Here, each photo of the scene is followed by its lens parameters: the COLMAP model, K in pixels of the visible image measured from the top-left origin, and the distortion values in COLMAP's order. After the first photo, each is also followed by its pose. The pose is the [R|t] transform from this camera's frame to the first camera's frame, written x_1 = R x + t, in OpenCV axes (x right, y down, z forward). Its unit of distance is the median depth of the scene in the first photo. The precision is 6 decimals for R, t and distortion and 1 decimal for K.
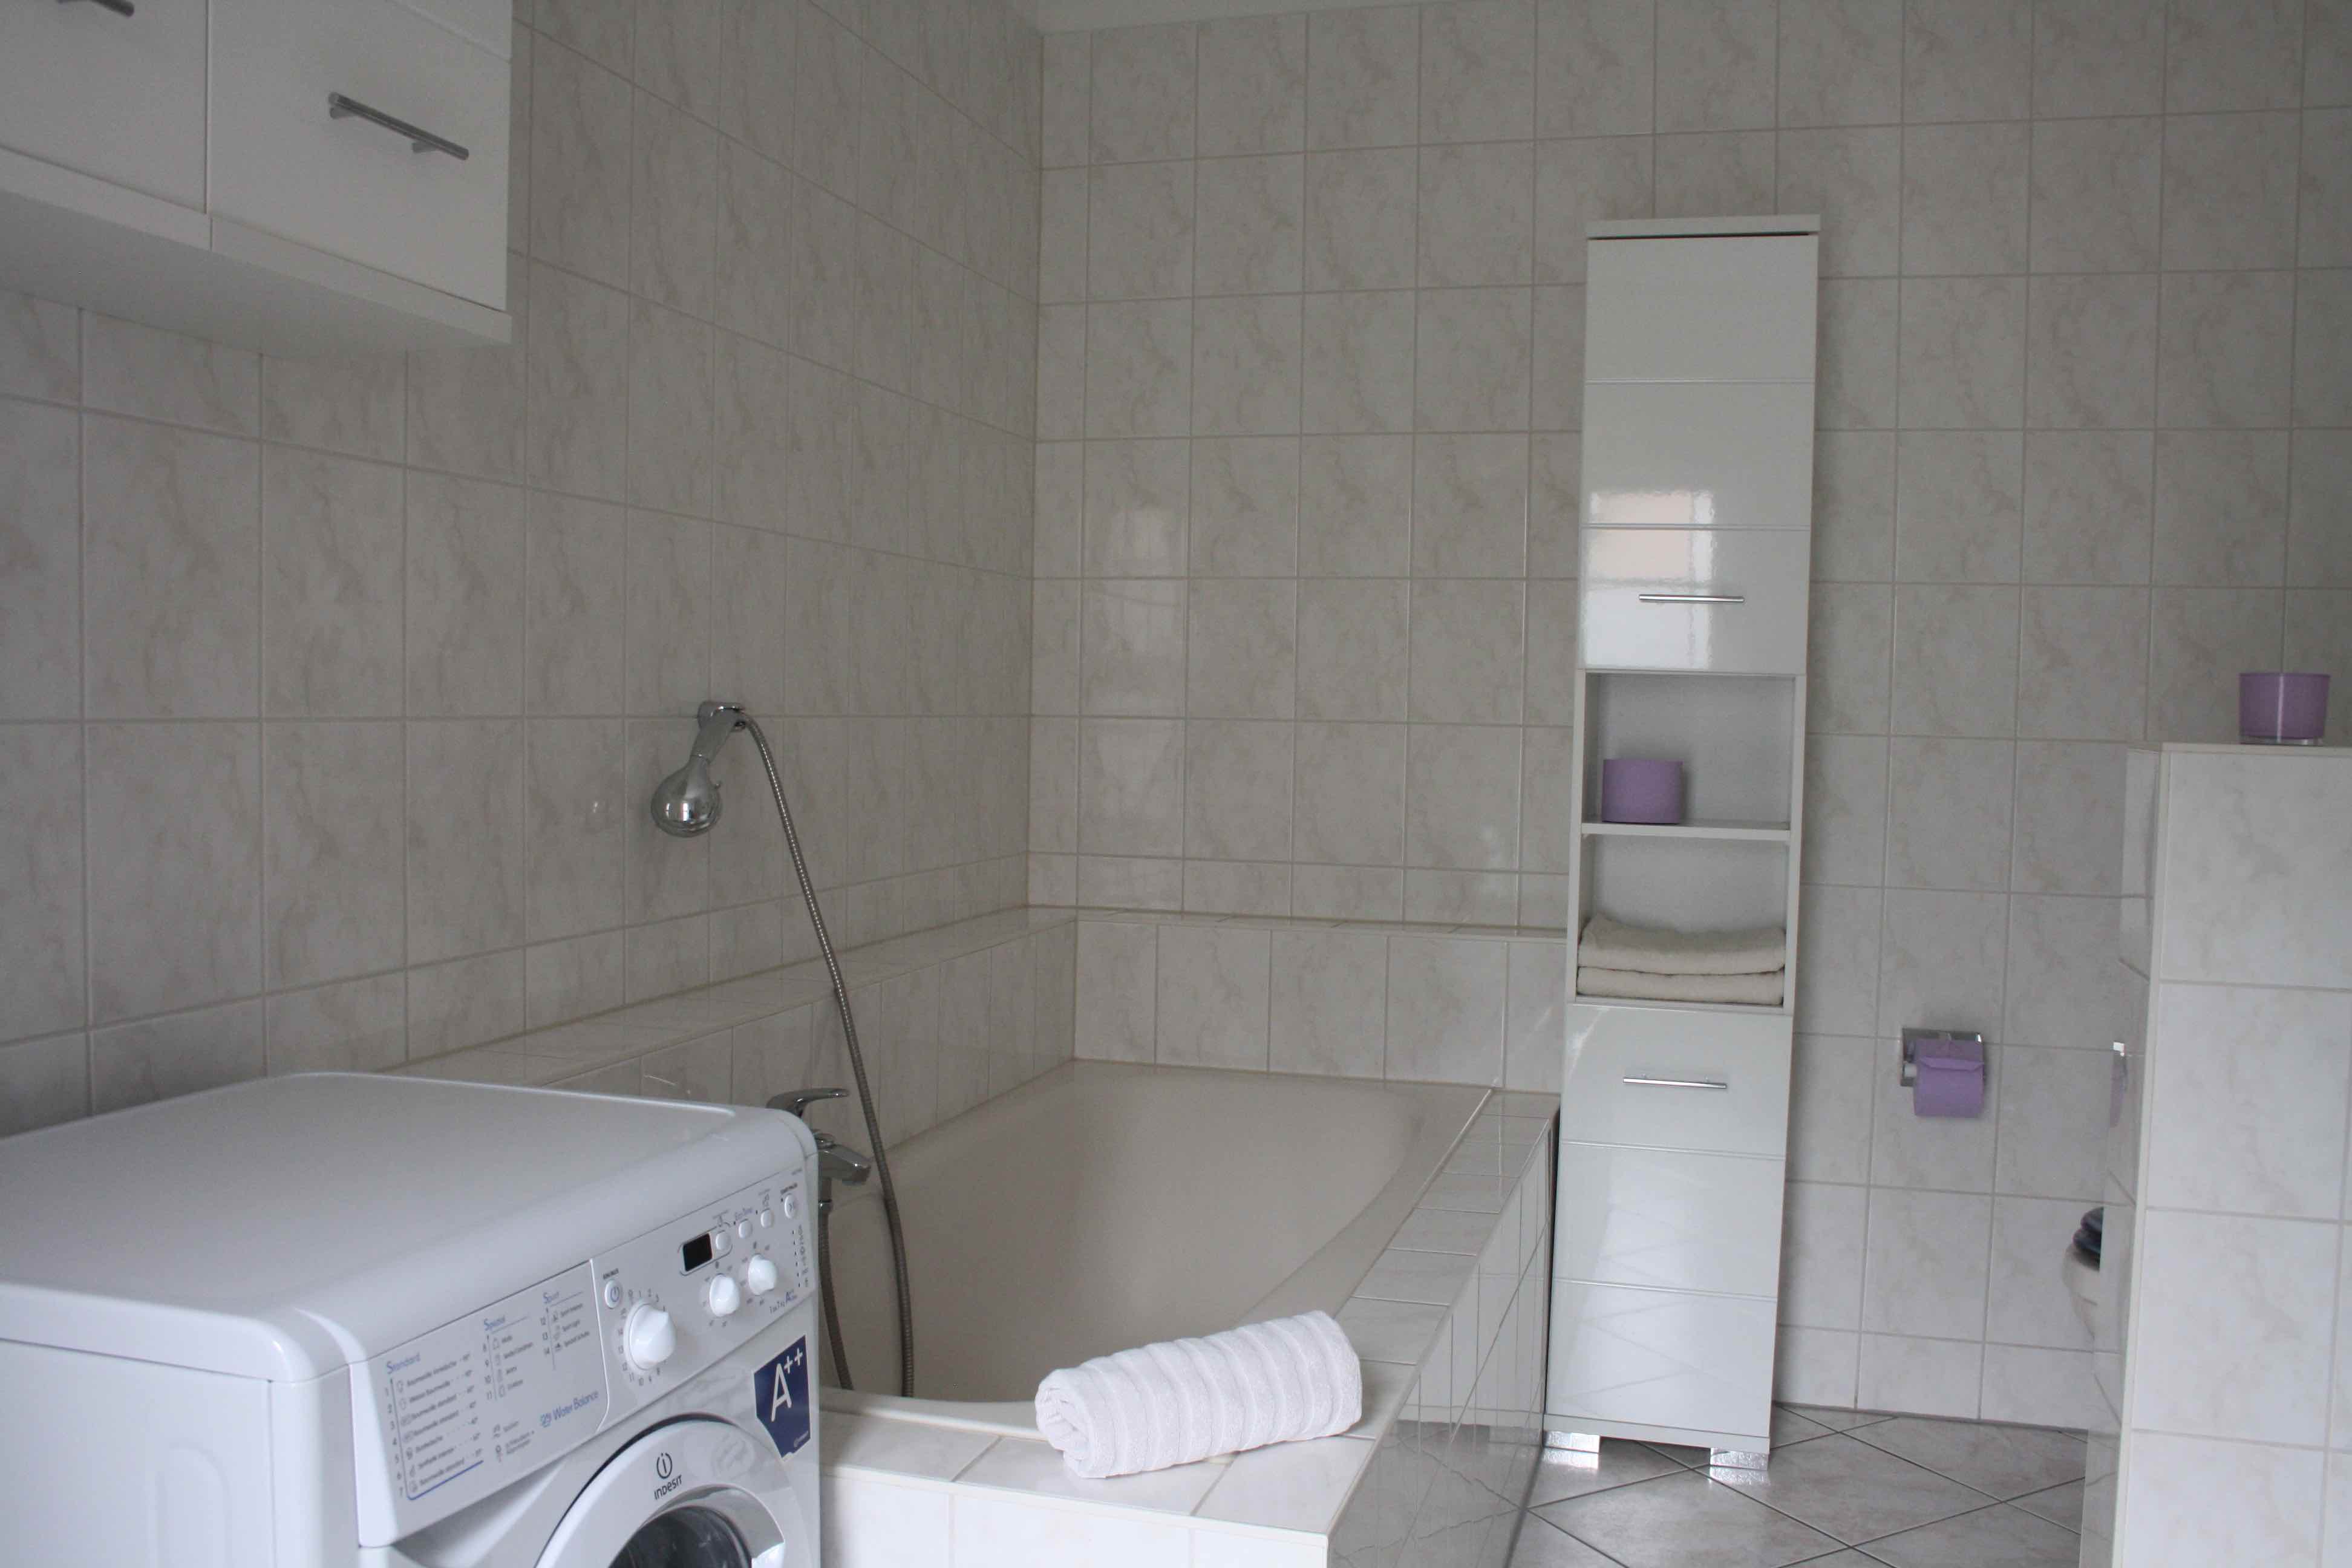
lens RADIAL K [[1944.8, 0, 1176.0], [0, 1944.8, 784.0], [0, 0, 1]] dist [-0.165632, 0.147764]
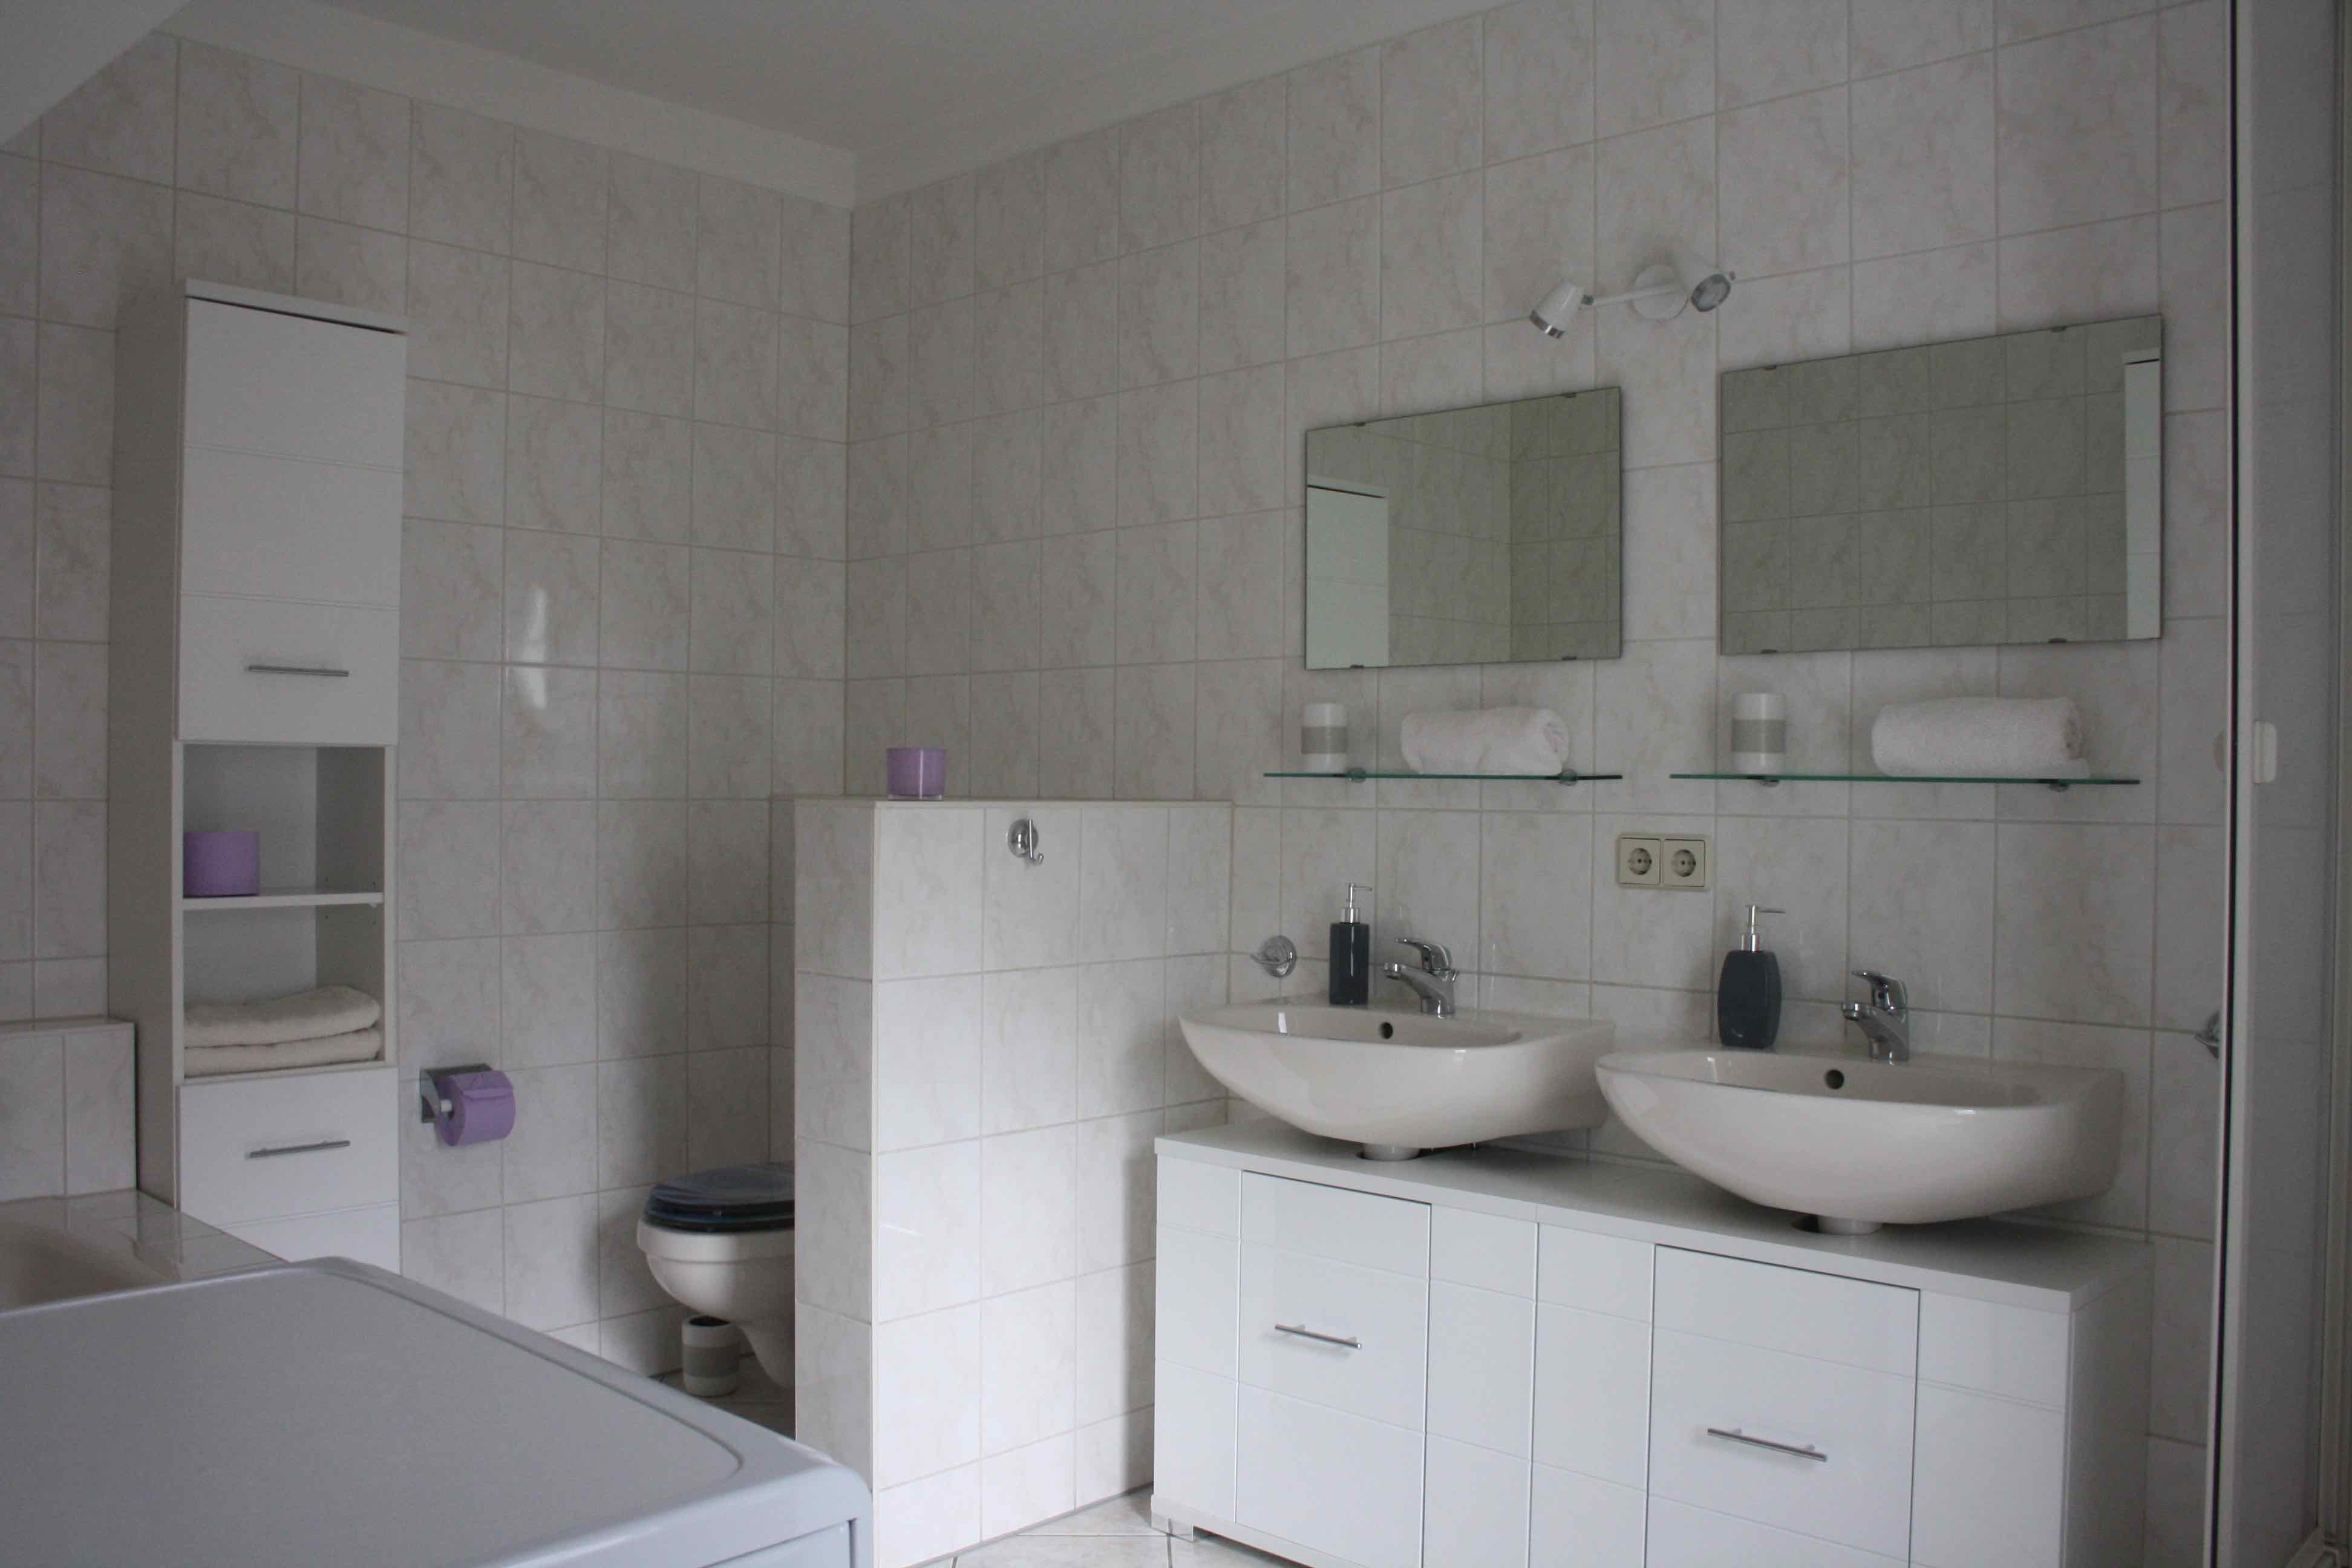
lens RADIAL K [[1944.8, 0, 1176.0], [0, 1944.8, 784.0], [0, 0, 1]] dist [-0.165632, 0.147764]
pose [[0.448725, -0.017485, 0.893499, -0.405498], [0.040630, 0.999174, -0.000852, -0.016391], [-0.892746, 0.036685, 0.449064, 0.131974]]
